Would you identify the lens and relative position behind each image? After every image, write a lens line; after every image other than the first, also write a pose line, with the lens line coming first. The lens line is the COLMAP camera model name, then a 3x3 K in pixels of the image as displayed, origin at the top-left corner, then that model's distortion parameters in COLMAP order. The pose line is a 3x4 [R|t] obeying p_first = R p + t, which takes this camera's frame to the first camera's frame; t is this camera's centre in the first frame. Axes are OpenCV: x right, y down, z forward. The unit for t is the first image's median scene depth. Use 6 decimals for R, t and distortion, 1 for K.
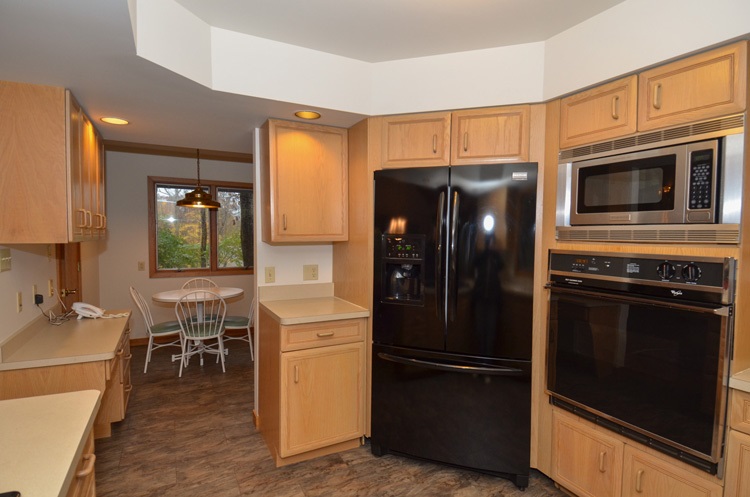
lens RADIAL K [[389.7, 0, 372.8], [0, 389.7, 246.6], [0, 0, 1]] dist [0.003154, -0.002993]
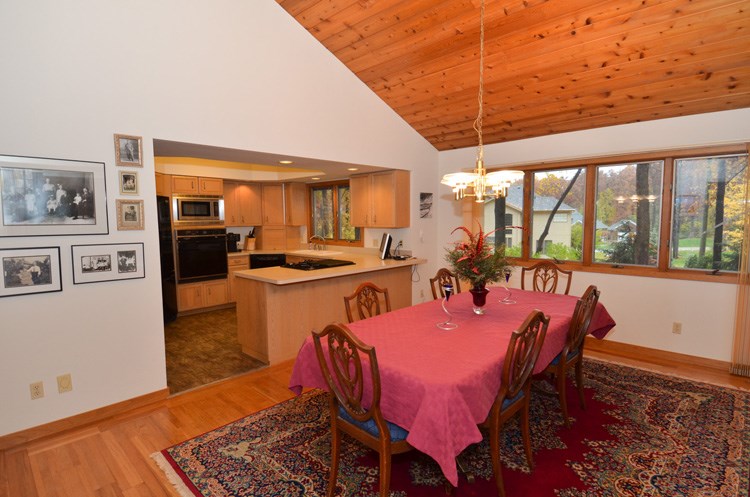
lens RADIAL K [[389.7, 0, 375.3], [0, 389.7, 251.2], [0, 0, 1]] dist [0.003154, -0.002993]
pose [[-0.304364, -0.069824, 0.949993, -3.053679], [0.043280, 0.995266, 0.087018, -0.016343], [-0.951572, 0.067601, -0.299901, 0.569349]]
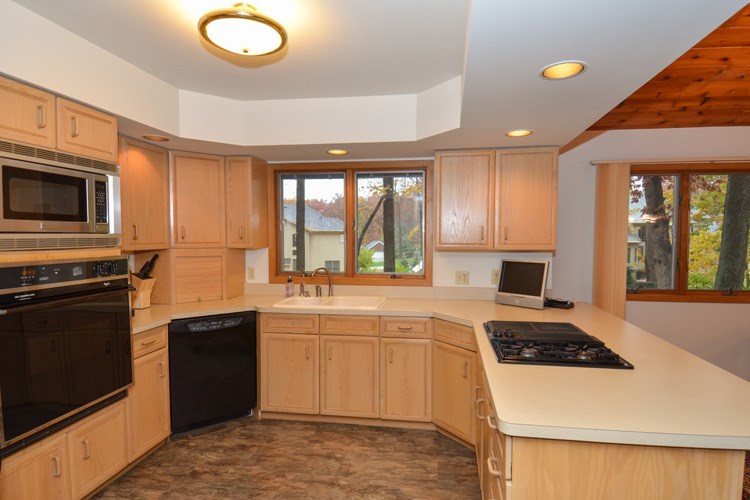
lens RADIAL K [[413.9, 0, 376.4], [0, 413.9, 253.7], [0, 0, 1]] dist [-0.002484, -0.000815]
pose [[-0.781230, -0.033661, 0.623335, -0.738873], [0.017880, 0.996929, 0.076244, -0.070178], [-0.623987, 0.070710, -0.778229, 1.326621]]
